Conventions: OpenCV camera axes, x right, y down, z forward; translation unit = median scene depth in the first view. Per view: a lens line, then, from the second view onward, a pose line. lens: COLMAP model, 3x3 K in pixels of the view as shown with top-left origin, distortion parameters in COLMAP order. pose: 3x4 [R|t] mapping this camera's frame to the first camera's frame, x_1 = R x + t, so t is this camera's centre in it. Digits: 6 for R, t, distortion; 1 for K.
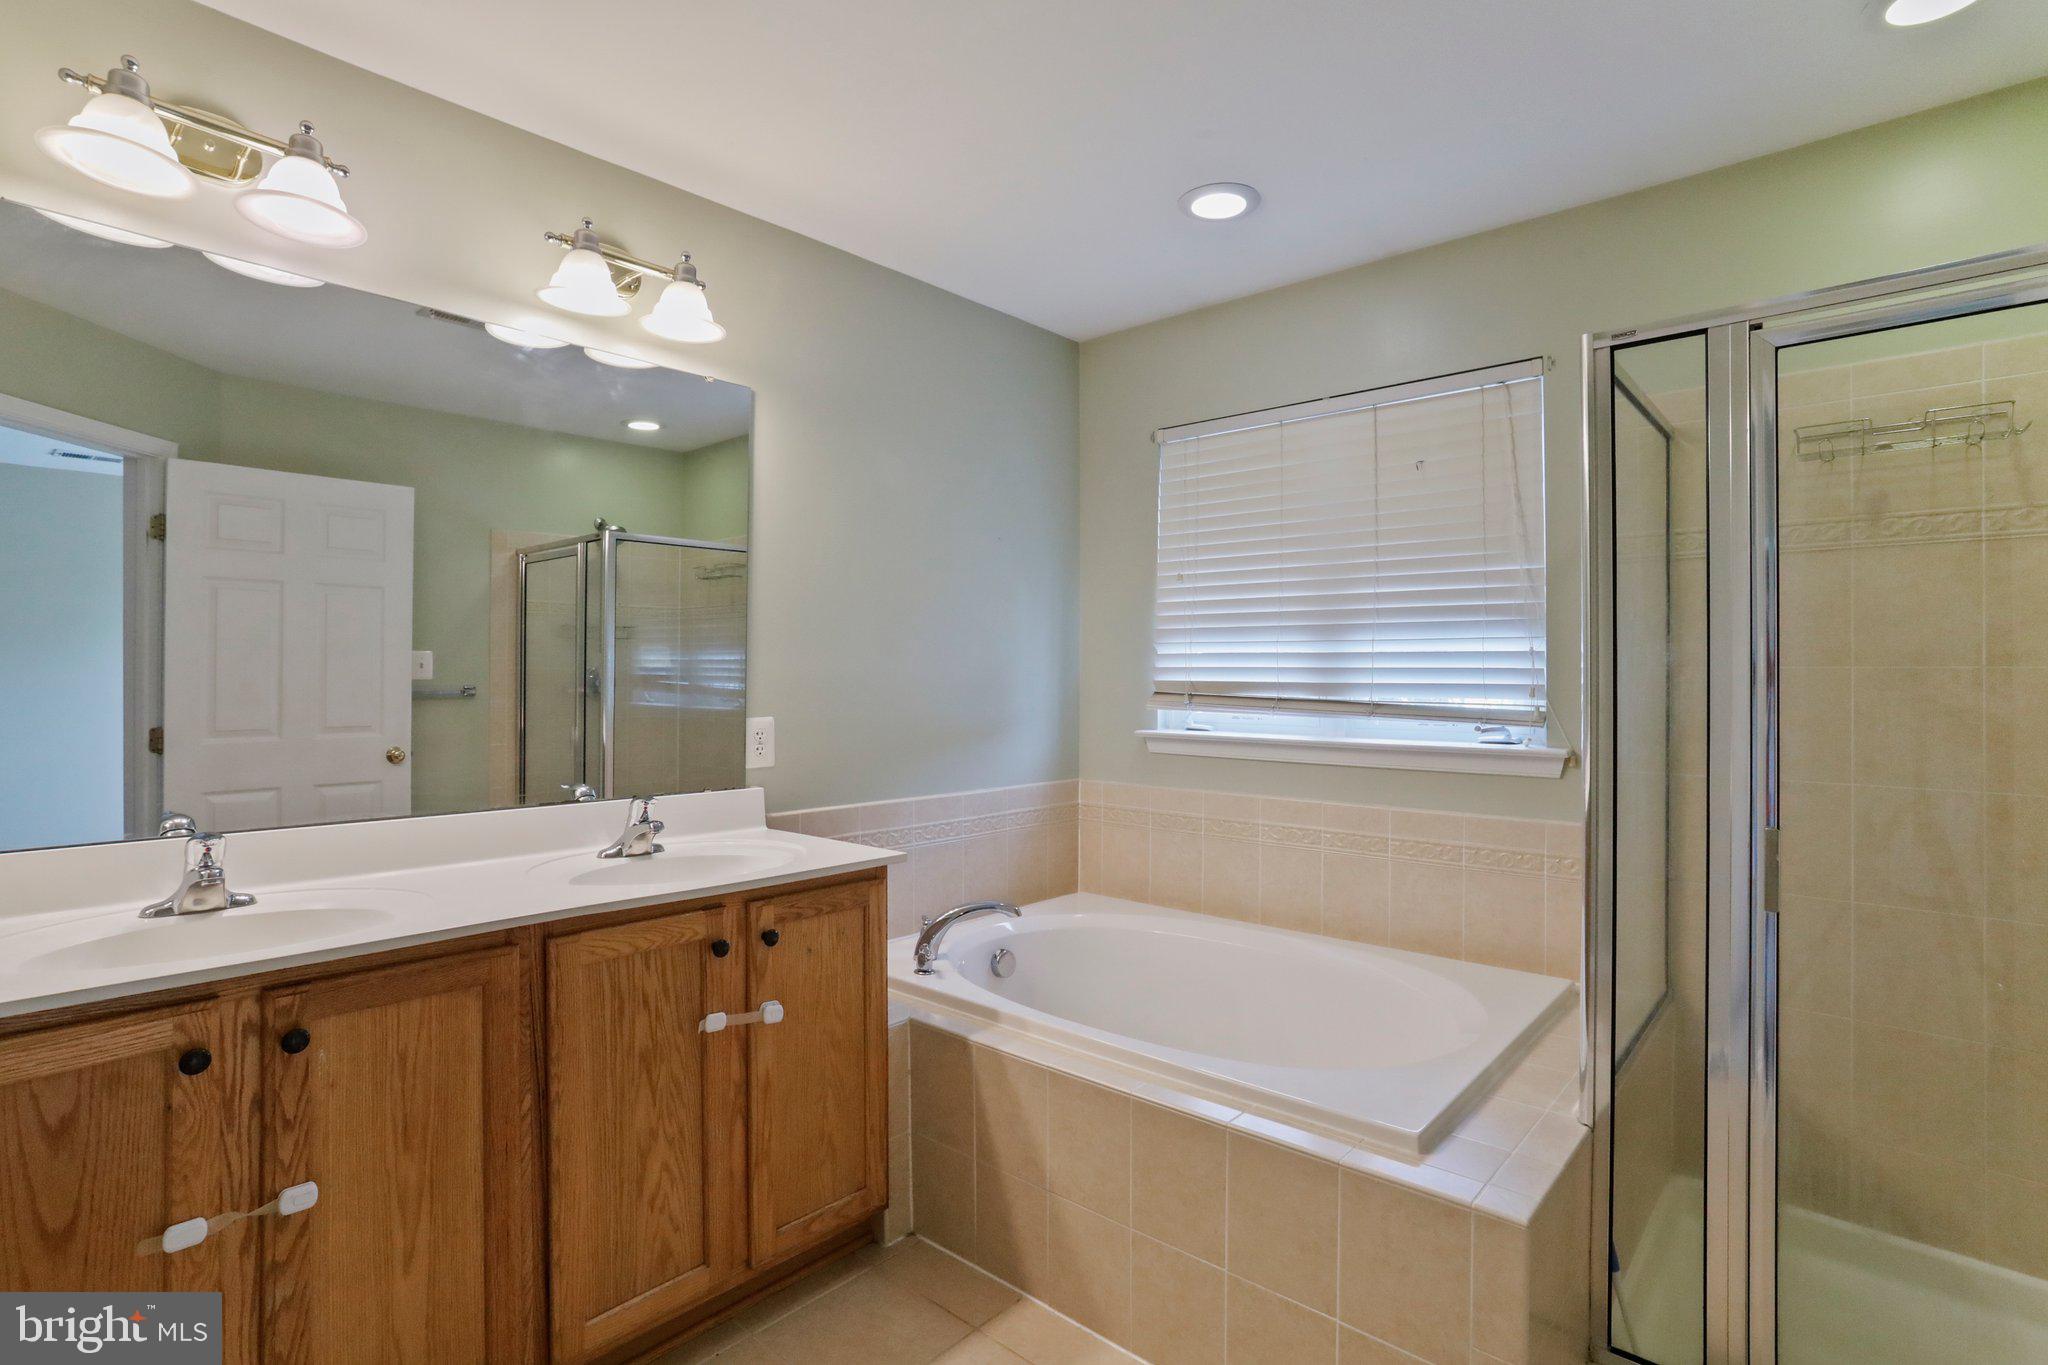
lens RADIAL K [[1017.2, 0, 1024.0], [0, 1017.2, 682.5], [0, 0, 1]] dist [-0.071026, 0.033713]
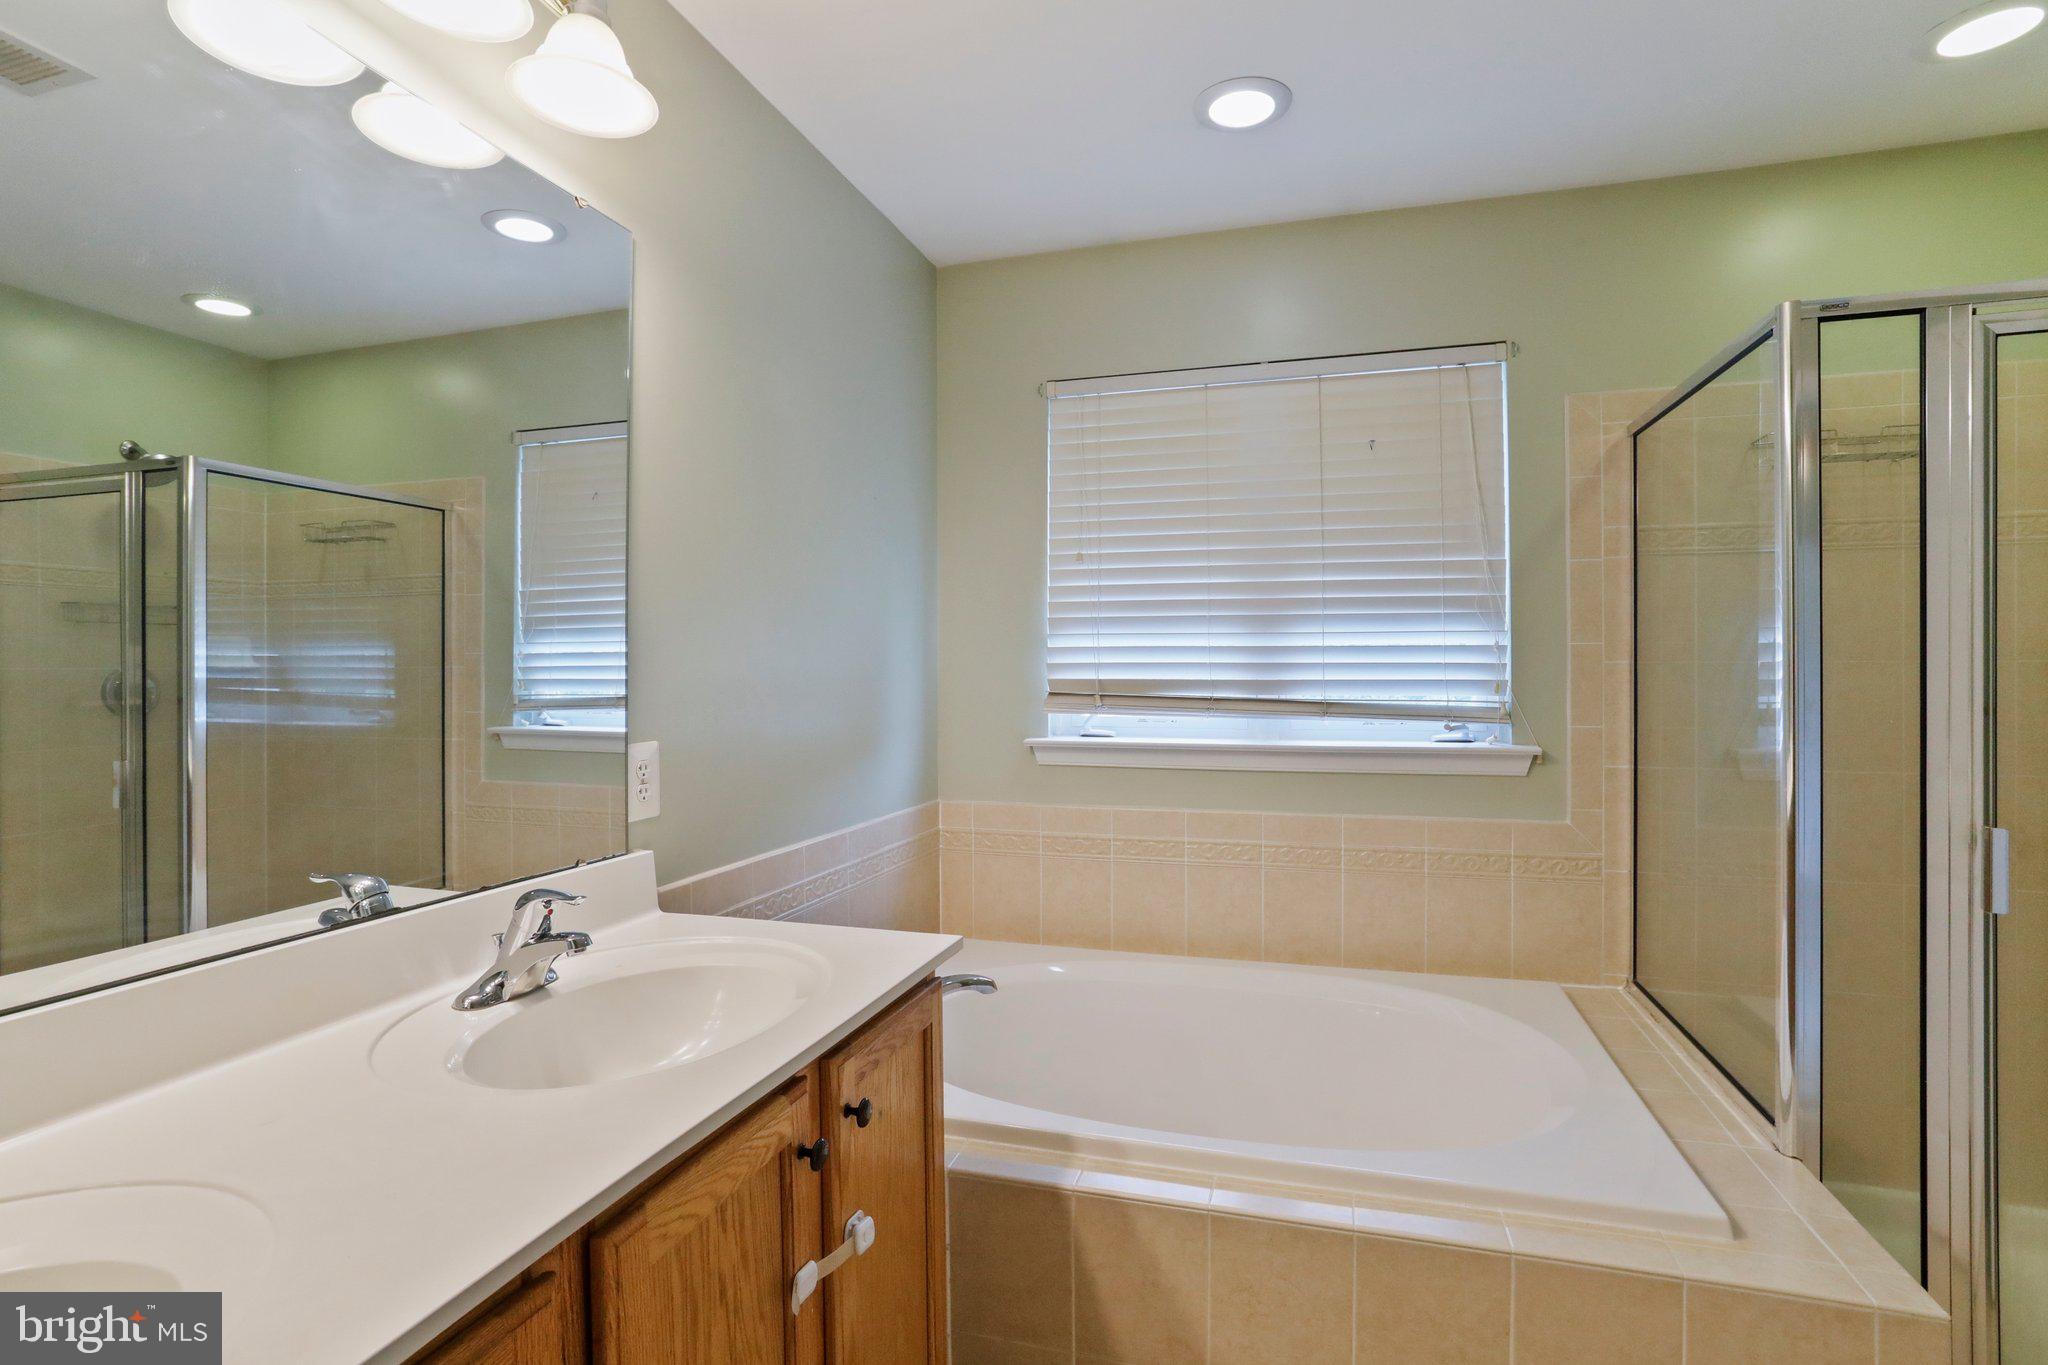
lens RADIAL K [[1017.2, 0, 1024.0], [0, 1017.2, 682.5], [0, 0, 1]] dist [-0.071026, 0.033713]
pose [[0.904469, -0.011042, 0.426396, -0.287528], [0.009801, 0.999939, 0.005104, -0.004315], [-0.426426, -0.000437, 0.904522, 0.287620]]
